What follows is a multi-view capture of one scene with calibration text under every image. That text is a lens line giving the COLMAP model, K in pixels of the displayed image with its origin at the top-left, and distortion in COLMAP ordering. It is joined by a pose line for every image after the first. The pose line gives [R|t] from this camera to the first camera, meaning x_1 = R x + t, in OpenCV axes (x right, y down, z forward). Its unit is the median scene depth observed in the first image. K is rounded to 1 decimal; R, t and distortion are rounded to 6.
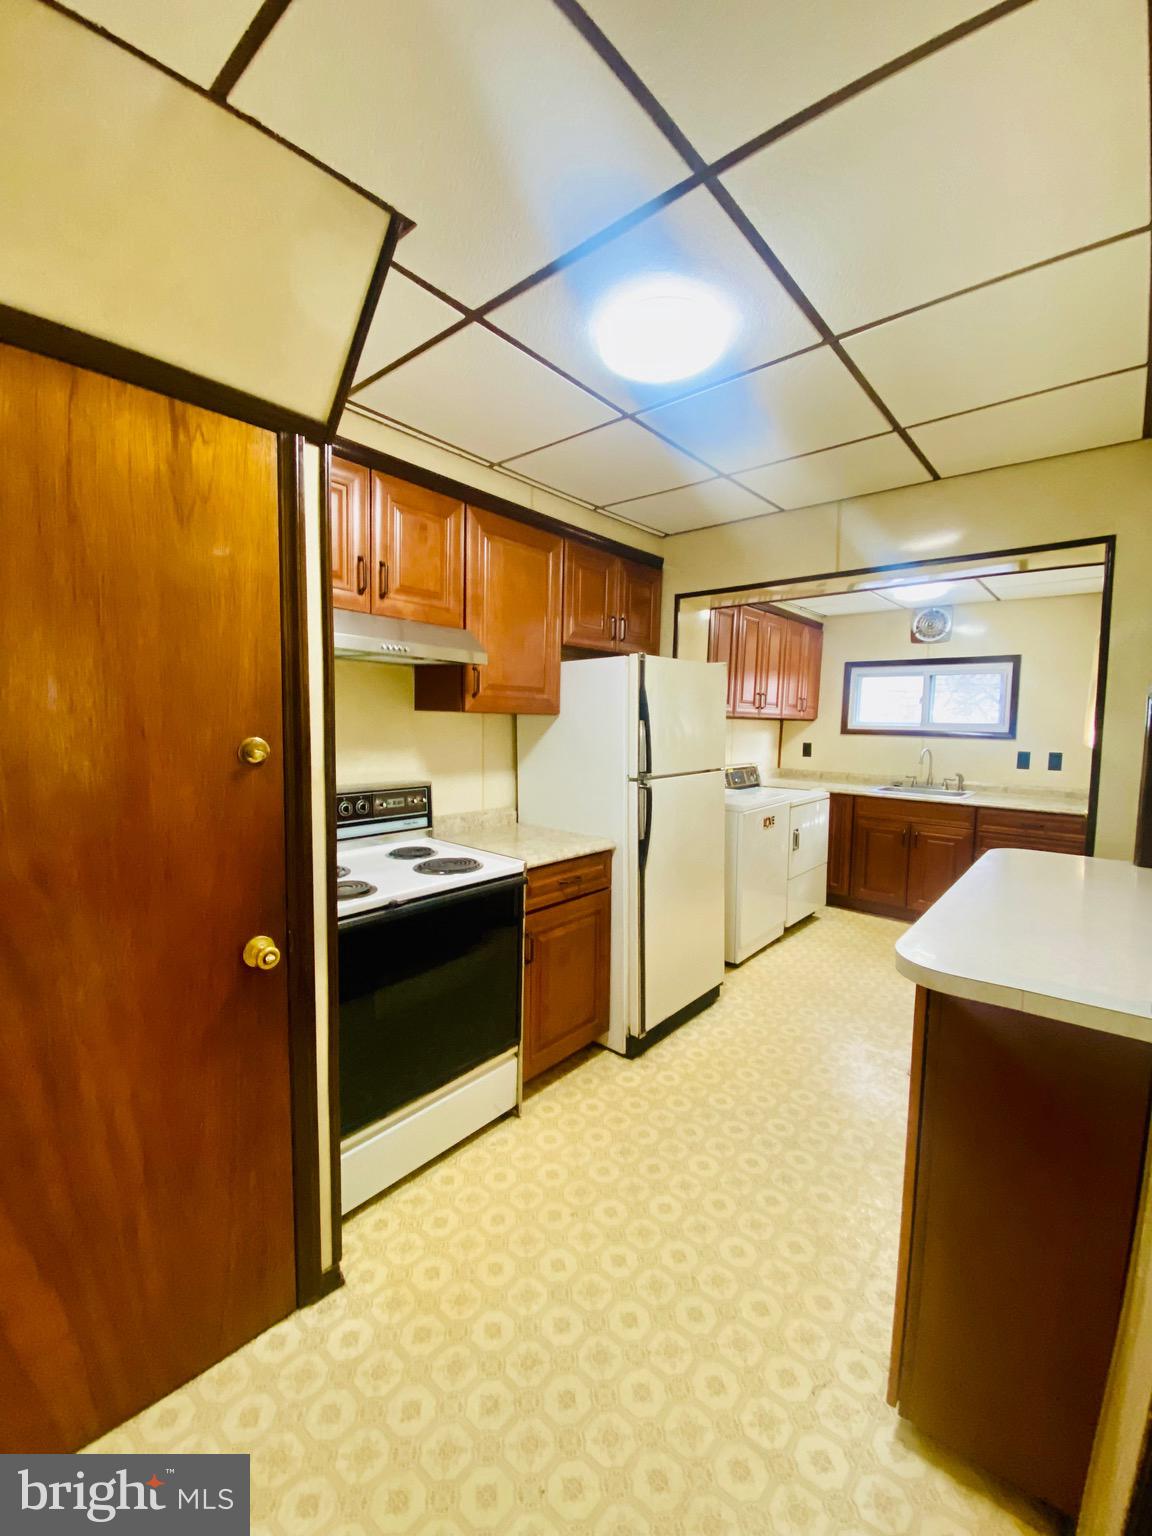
lens RADIAL K [[623.8, 0, 539.2], [0, 623.8, 775.8], [0, 0, 1]] dist [0.002428, -0.011365]
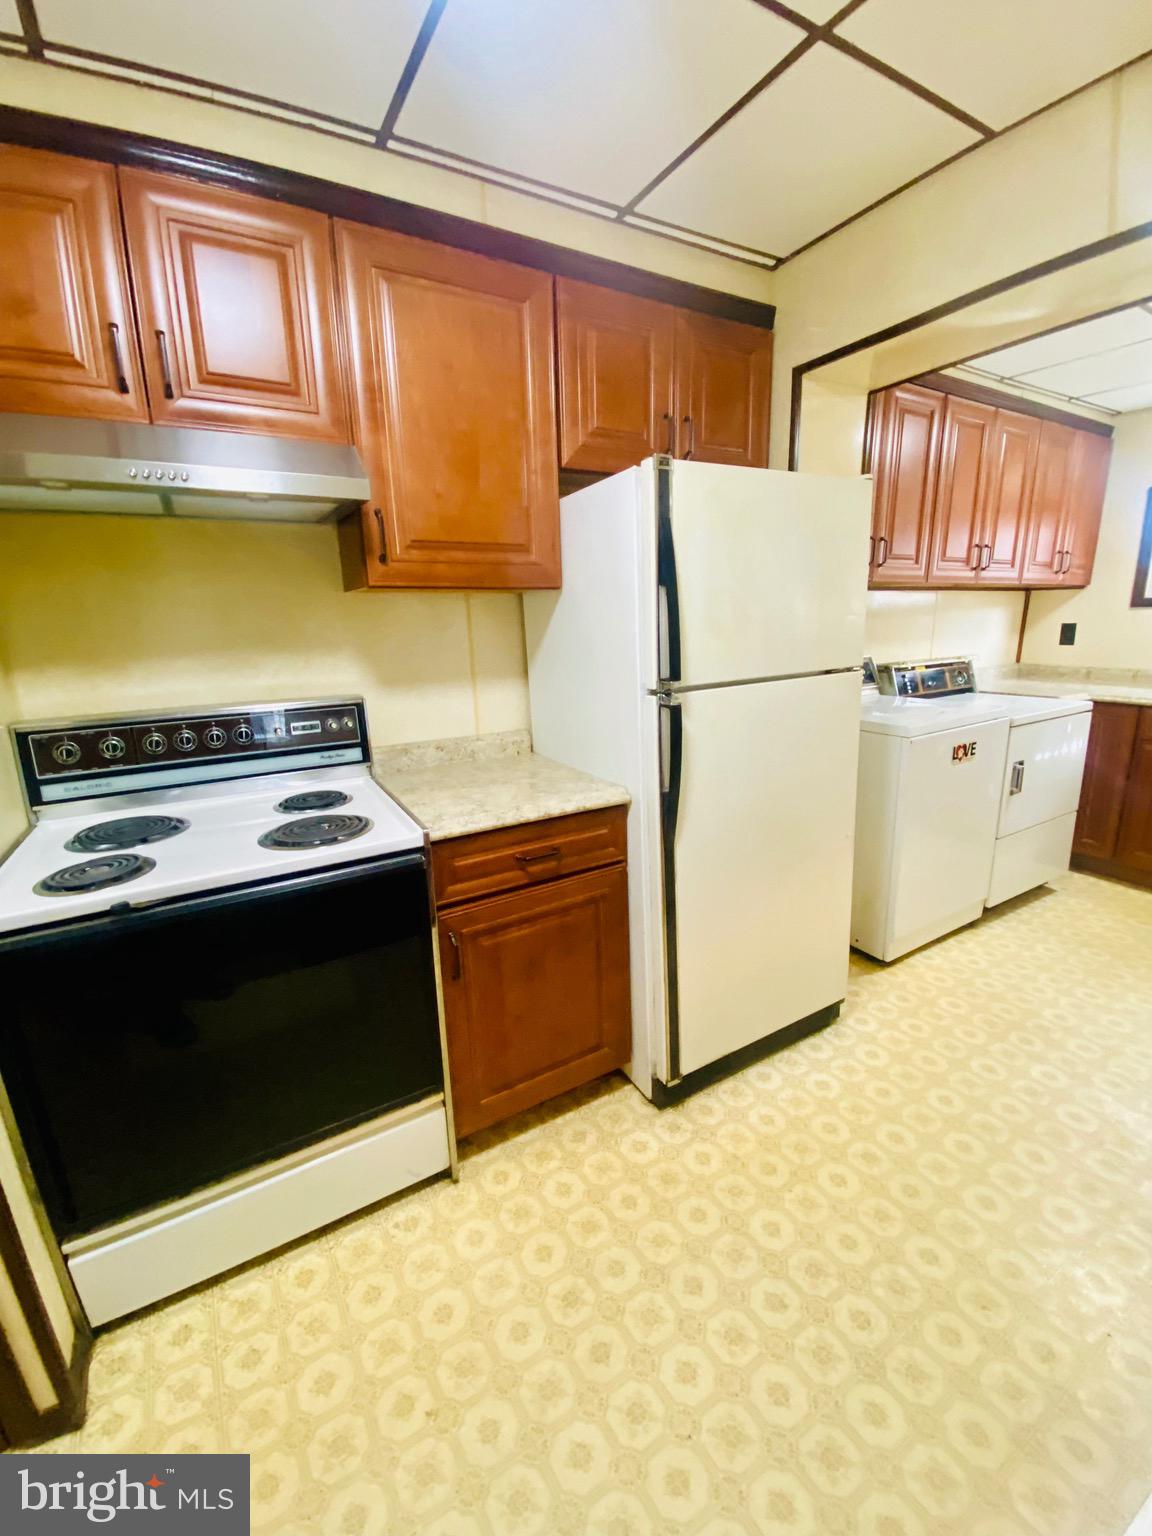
lens RADIAL K [[623.8, 0, 539.2], [0, 623.8, 775.8], [0, 0, 1]] dist [0.002428, -0.011365]
pose [[0.949383, 0.032546, -0.312430, 0.226151], [0.016132, 0.988254, 0.151967, -0.005767], [0.313706, -0.149315, 0.937707, 0.387502]]
